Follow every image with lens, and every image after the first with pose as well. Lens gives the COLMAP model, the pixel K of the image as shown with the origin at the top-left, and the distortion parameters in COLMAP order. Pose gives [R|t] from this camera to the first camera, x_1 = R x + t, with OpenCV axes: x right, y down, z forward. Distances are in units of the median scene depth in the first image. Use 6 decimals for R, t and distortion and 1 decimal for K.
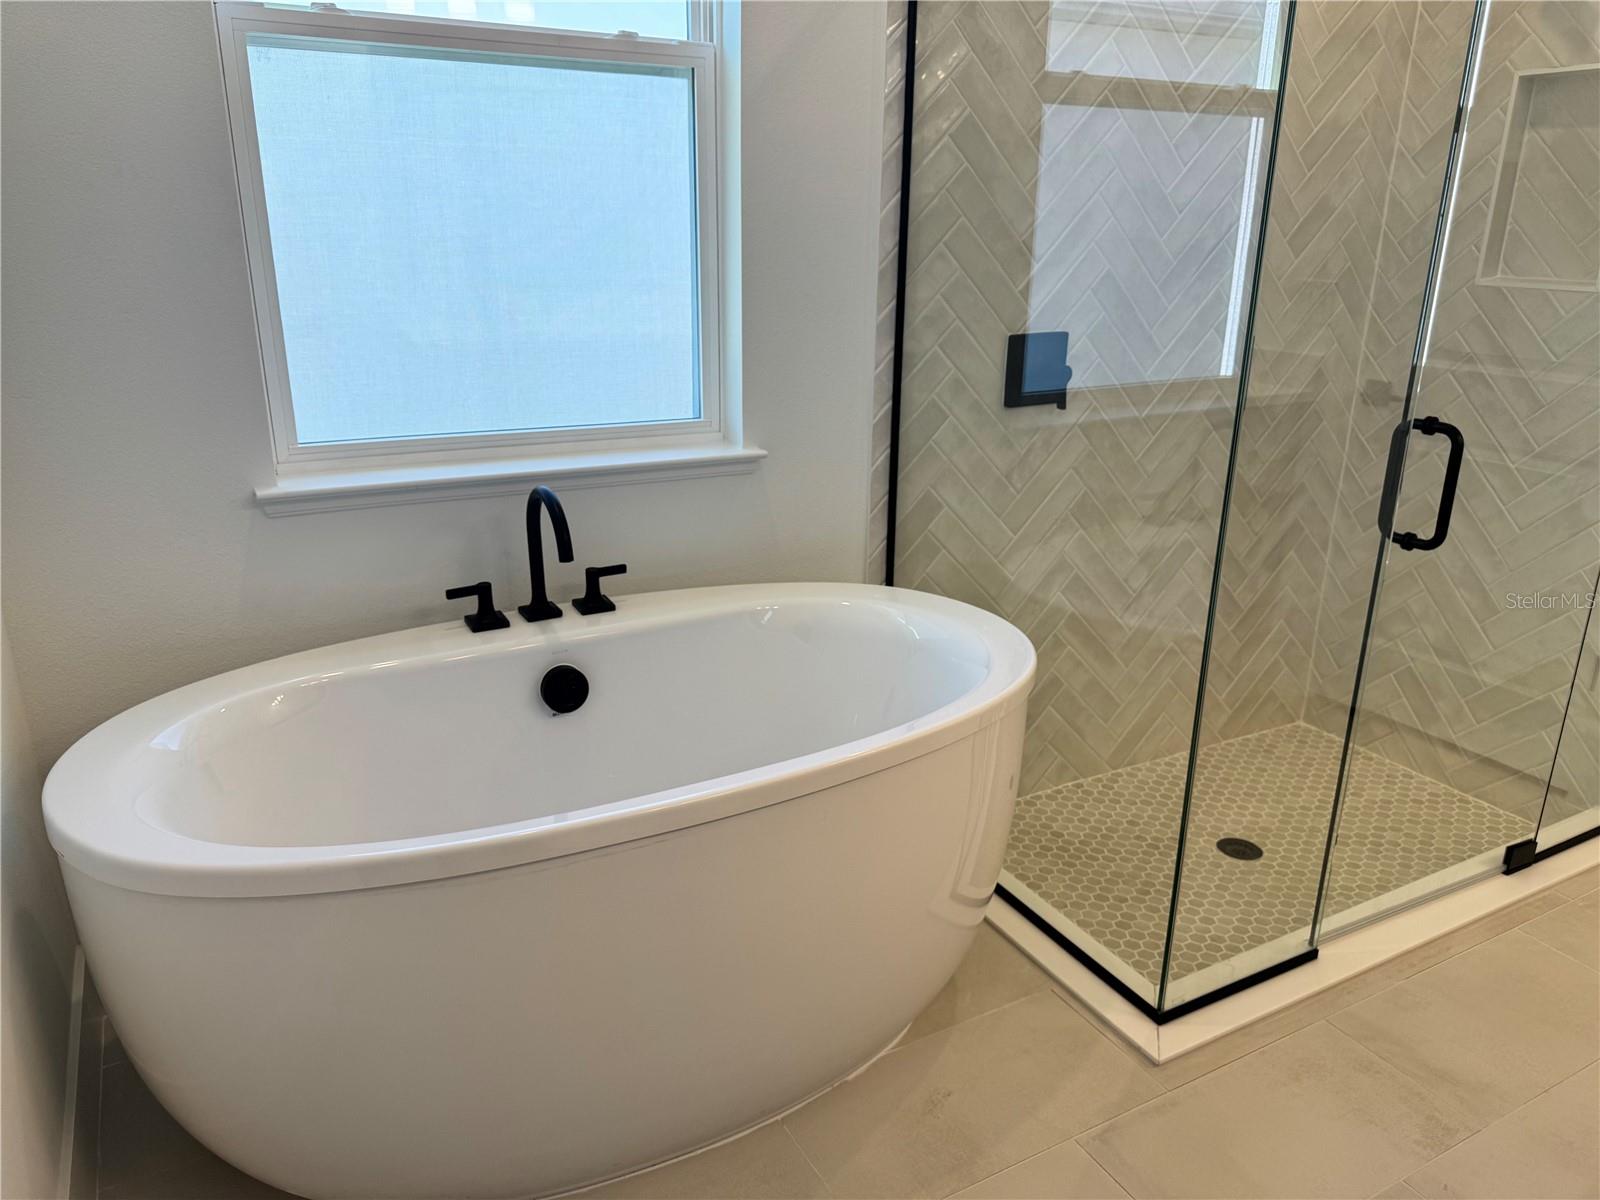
lens RADIAL K [[1136.2, 0, 800.0], [0, 1136.2, 600.0], [0, 0, 1]] dist [0.045378, -0.061128]
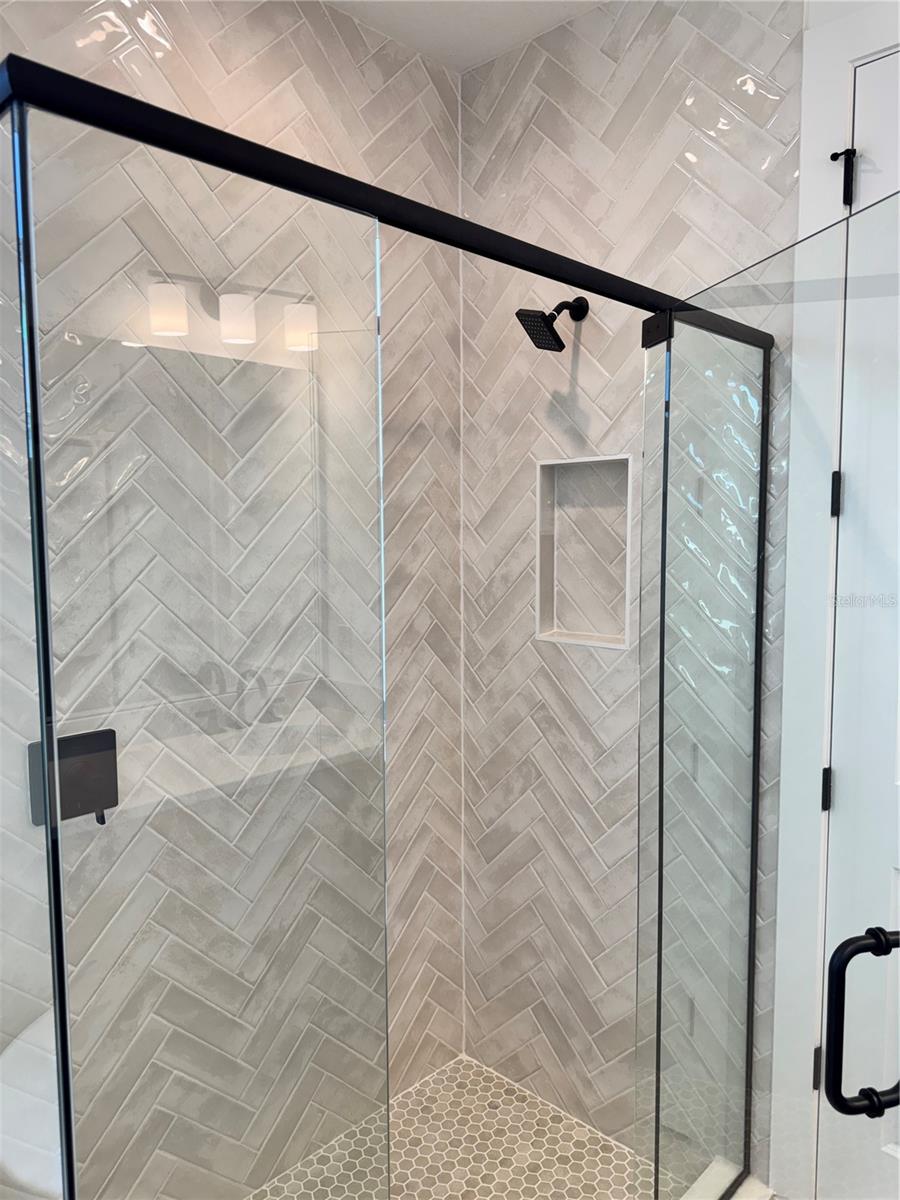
lens RADIAL K [[844.2, 0, 450.0], [0, 844.2, 600.0], [0, 0, 1]] dist [0.123948, -0.184777]
pose [[0.950751, -0.048830, 0.306086, 0.272007], [0.117298, 0.970752, -0.209480, -0.157478], [-0.286904, 0.235067, 0.928671, 0.263491]]
